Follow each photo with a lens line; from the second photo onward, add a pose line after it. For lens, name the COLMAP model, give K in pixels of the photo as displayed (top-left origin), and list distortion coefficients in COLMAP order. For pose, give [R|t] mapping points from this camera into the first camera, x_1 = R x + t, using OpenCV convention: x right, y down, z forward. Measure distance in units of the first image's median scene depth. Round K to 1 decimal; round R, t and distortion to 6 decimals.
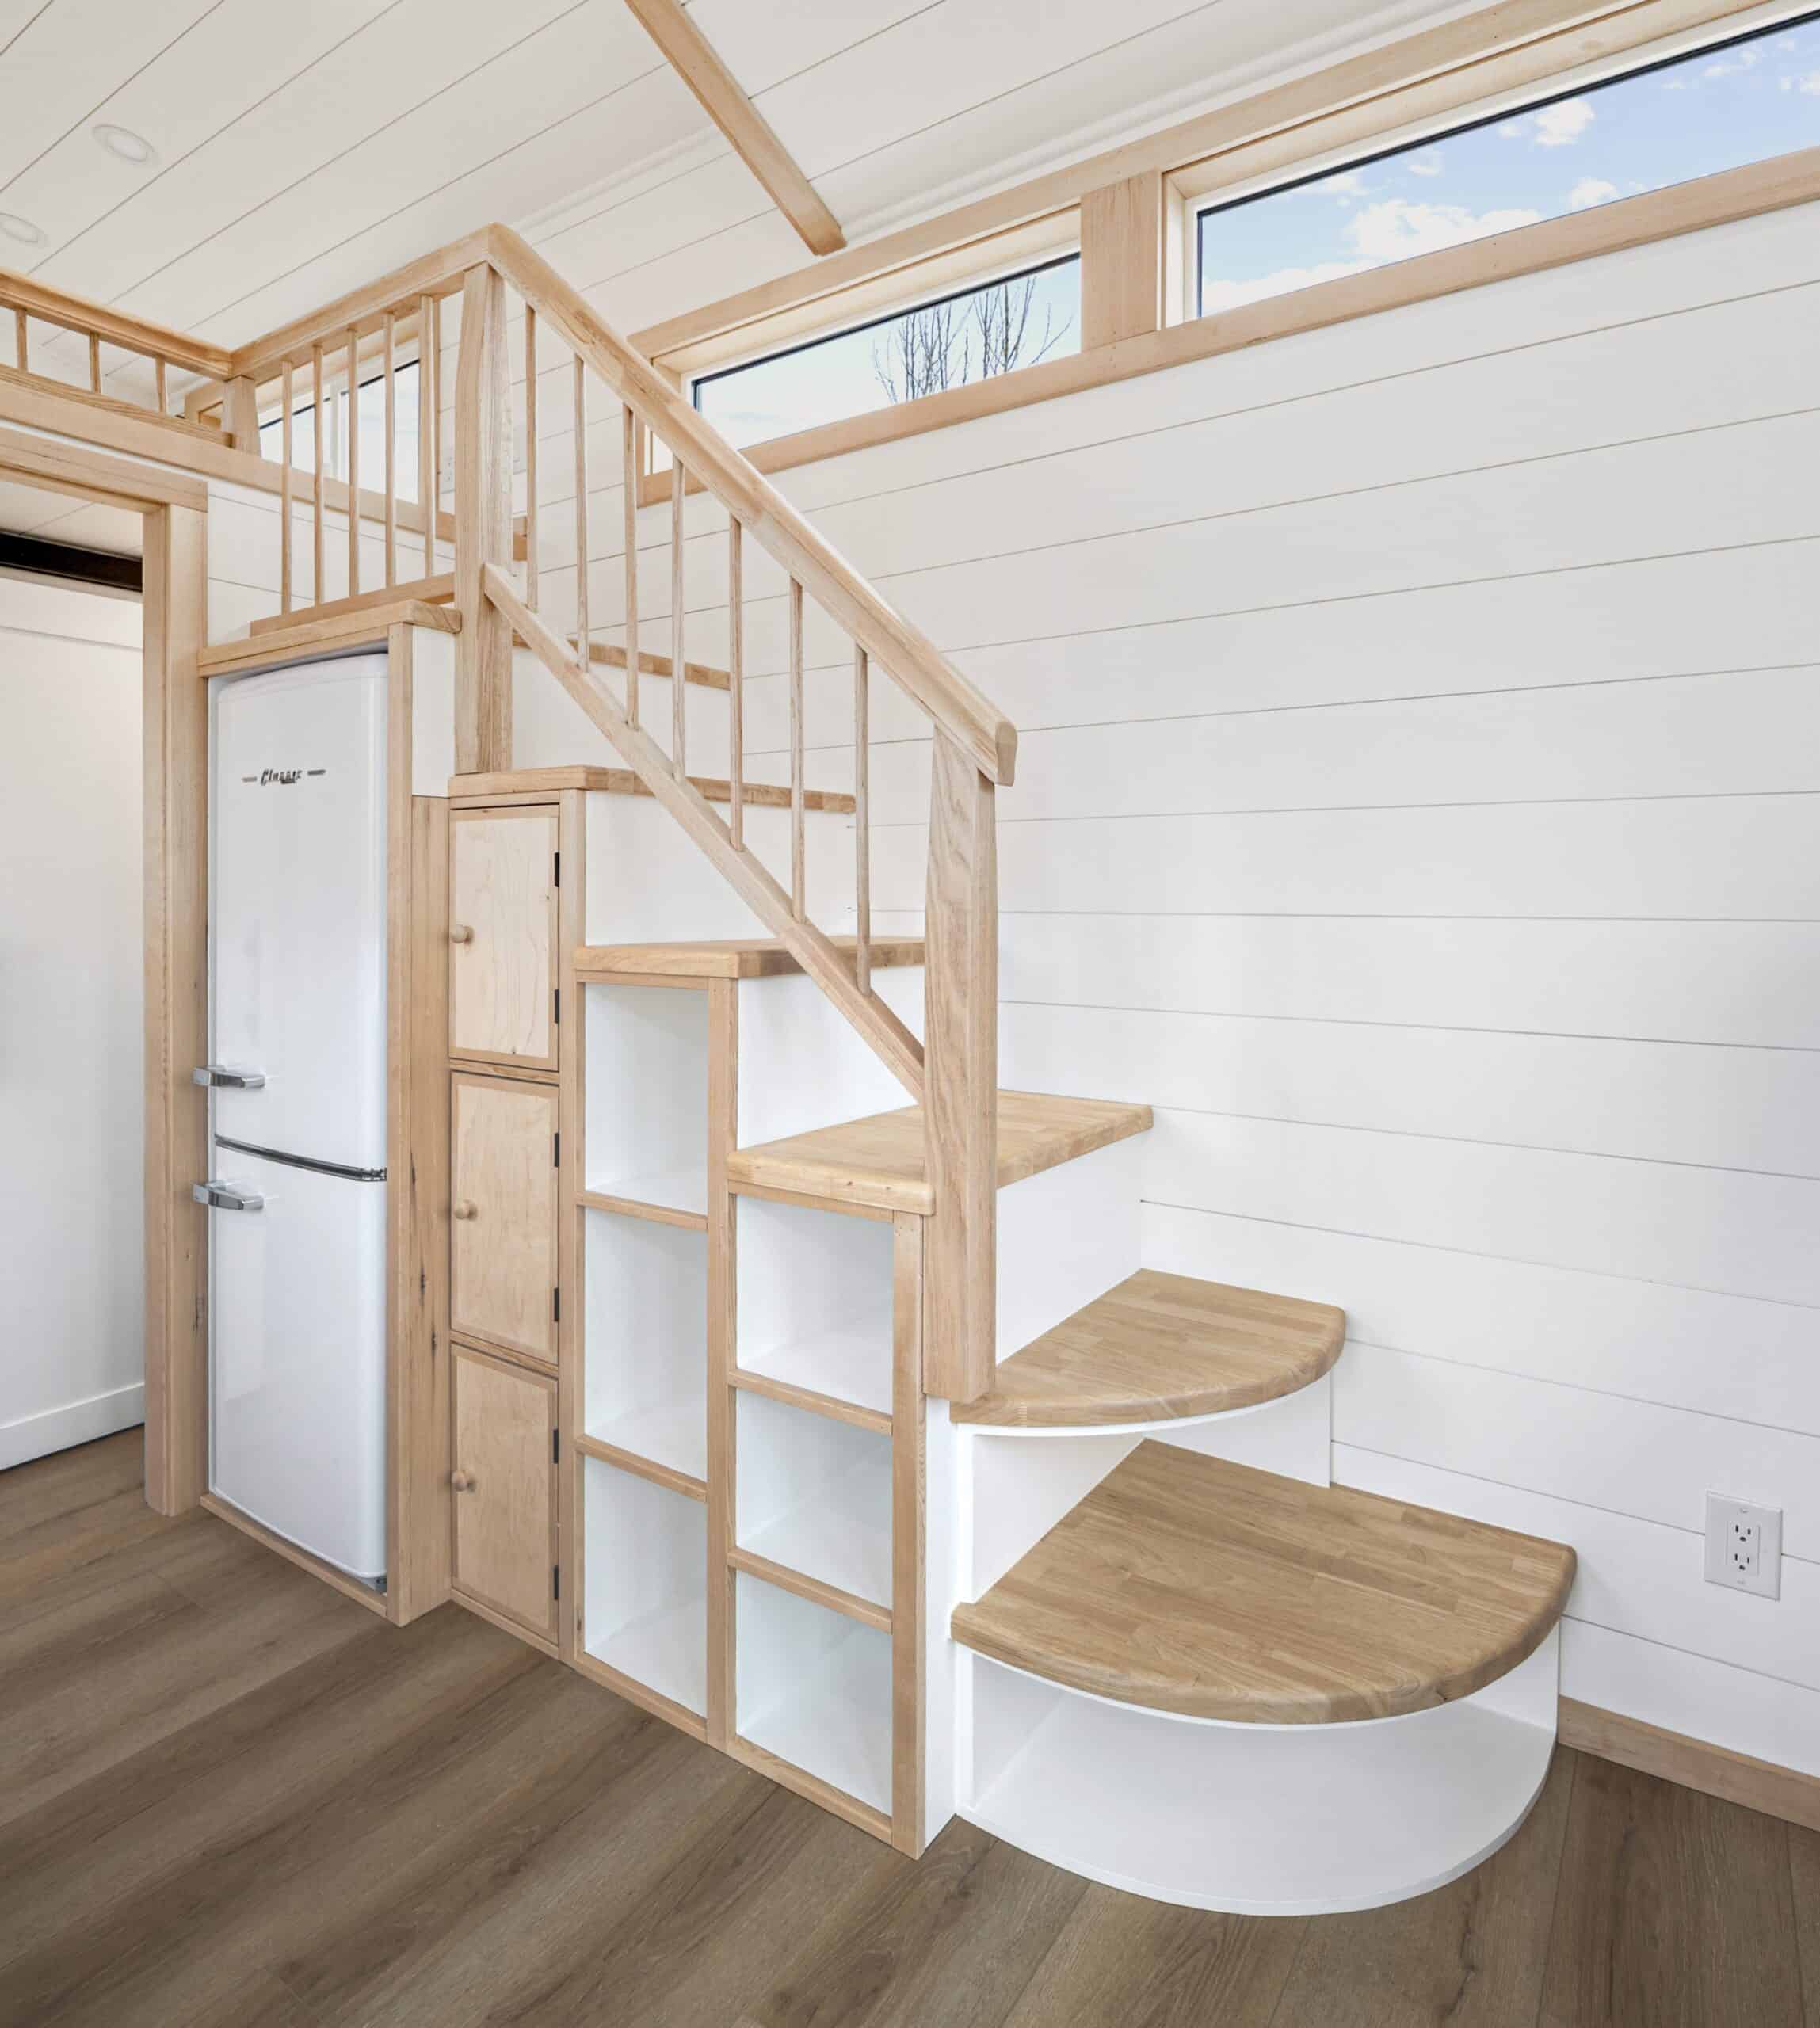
lens RADIAL K [[1080.0, 0, 911.2], [0, 1080.0, 887.3], [0, 0, 1]] dist [-0.020228, -0.002301]
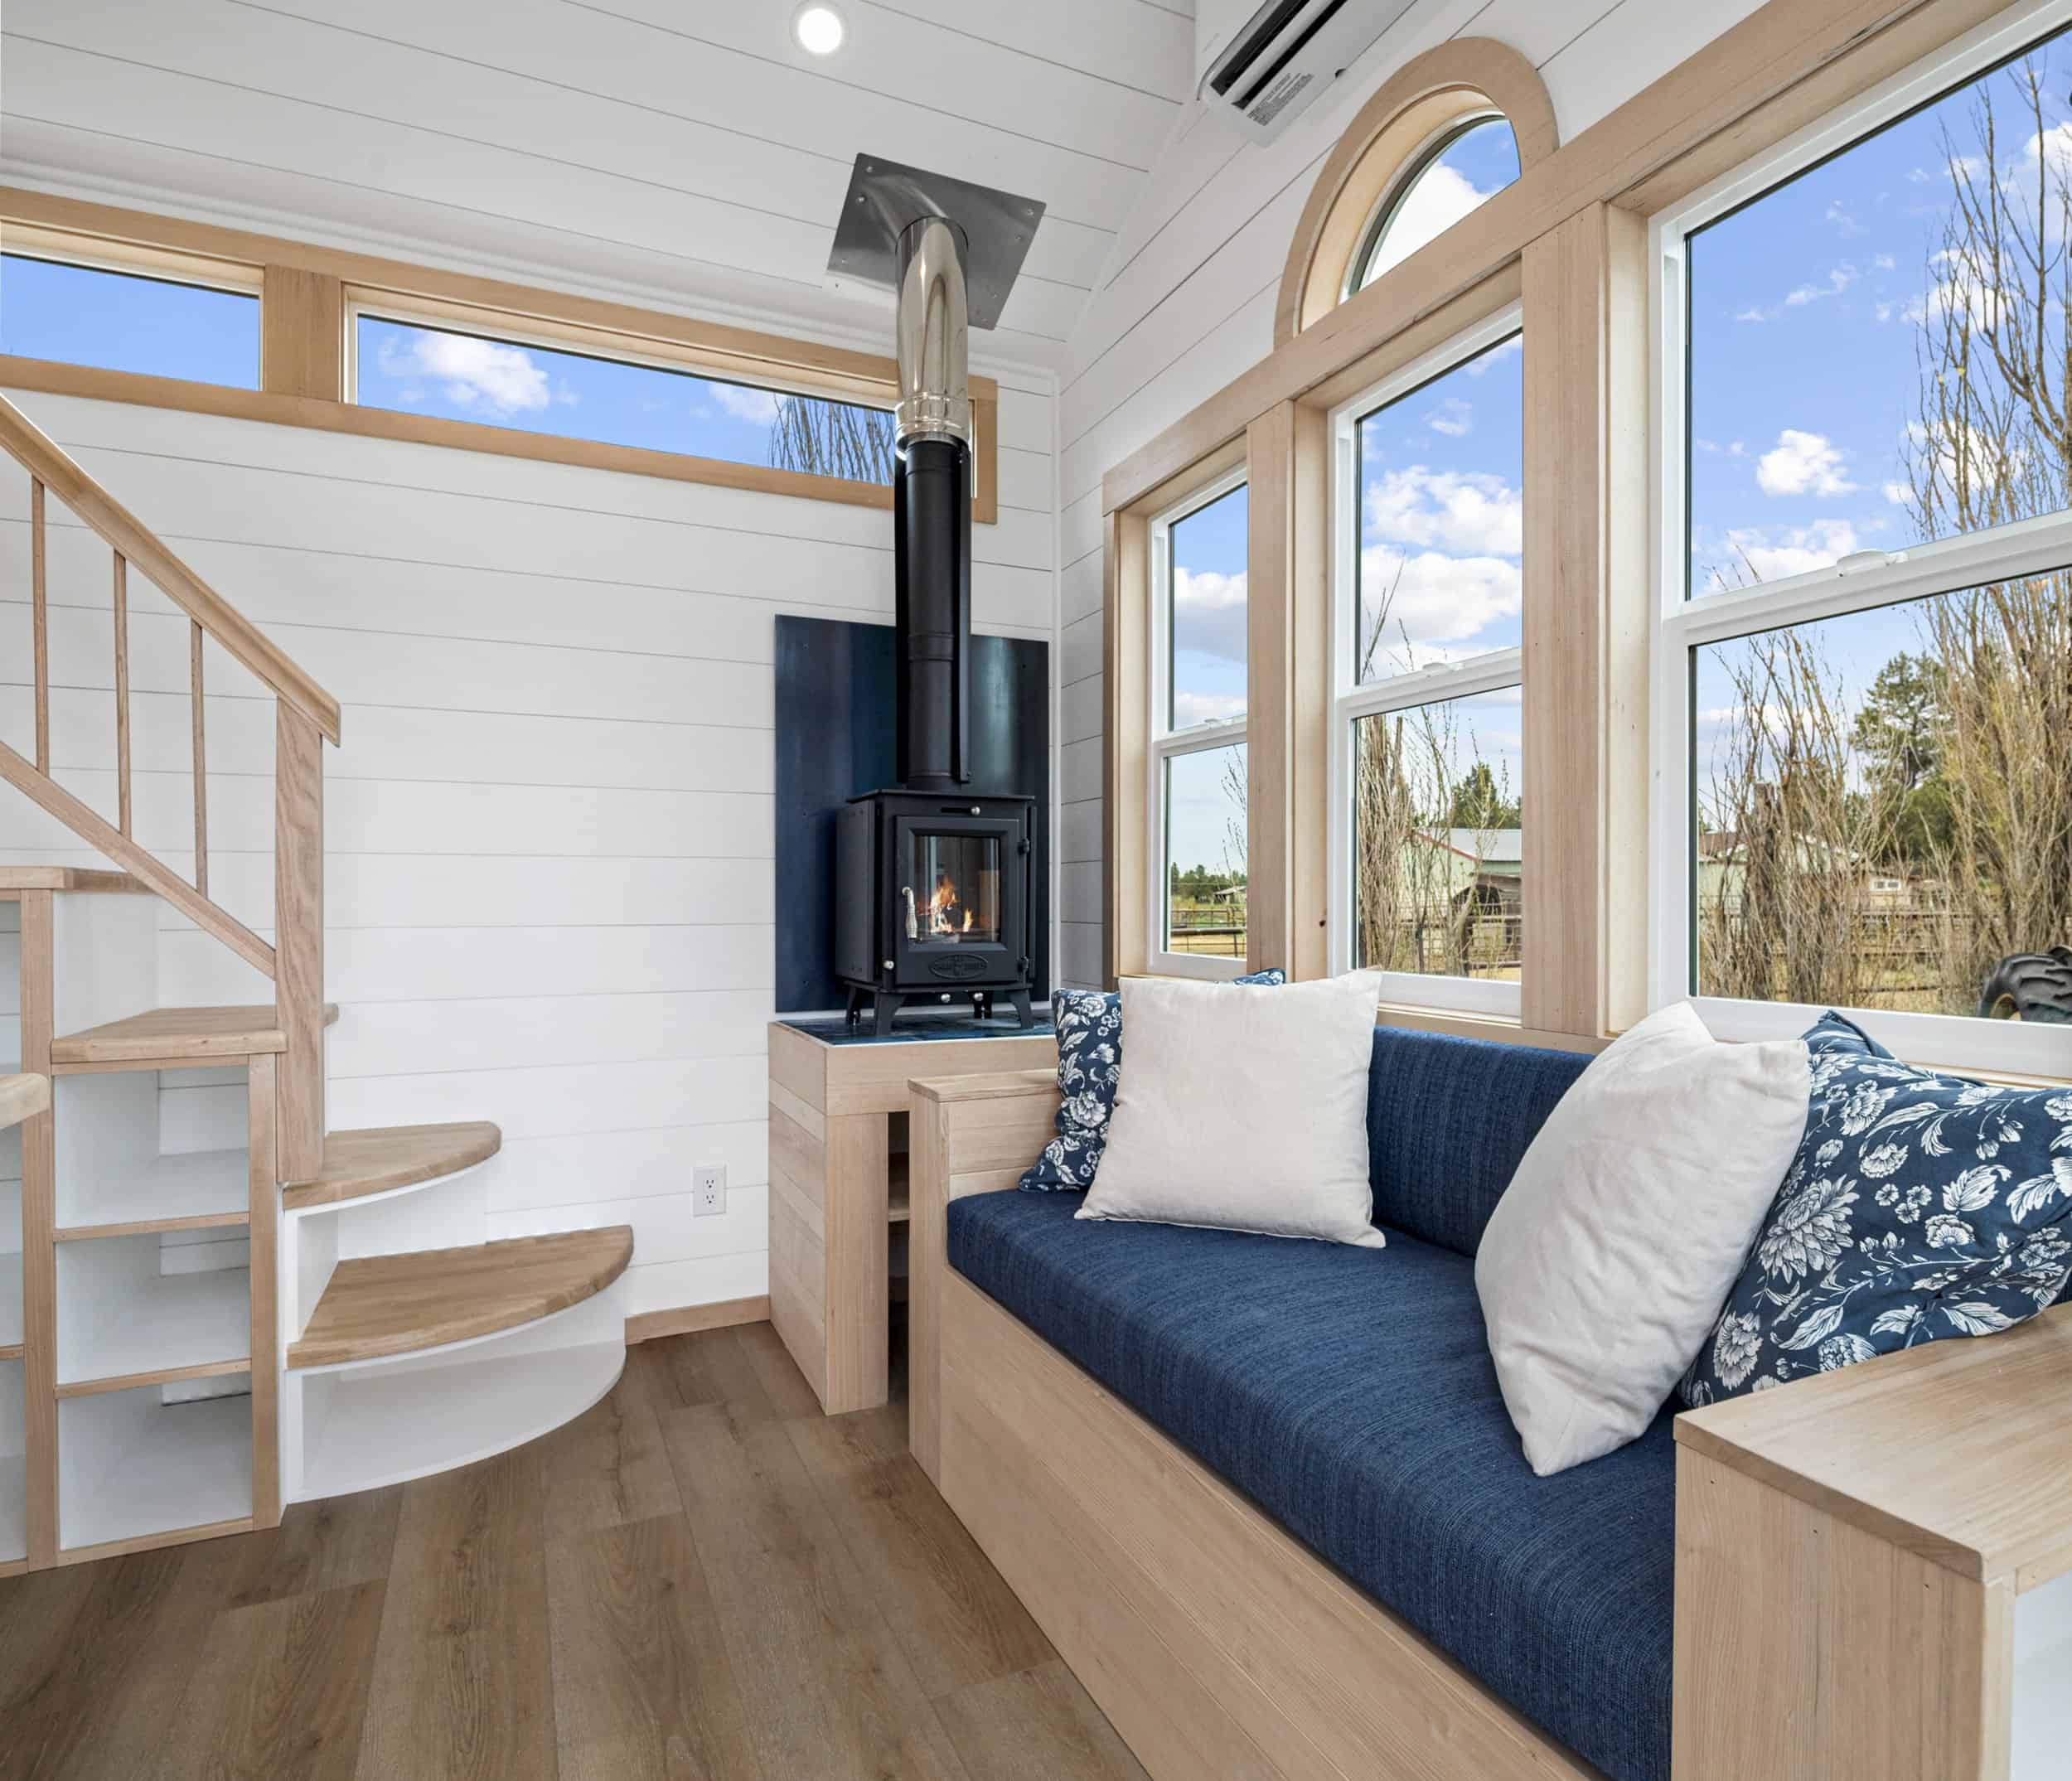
lens RADIAL K [[1176.5, 0, 1036.0], [0, 1176.5, 890.5], [0, 0, 1]] dist [-0.000255, -0.000445]
pose [[0.482004, 0.000542, 0.876169, -0.774868], [0.000546, 0.999999, -0.000919, 0.090810], [-0.876169, 0.000921, 0.482004, -0.528682]]
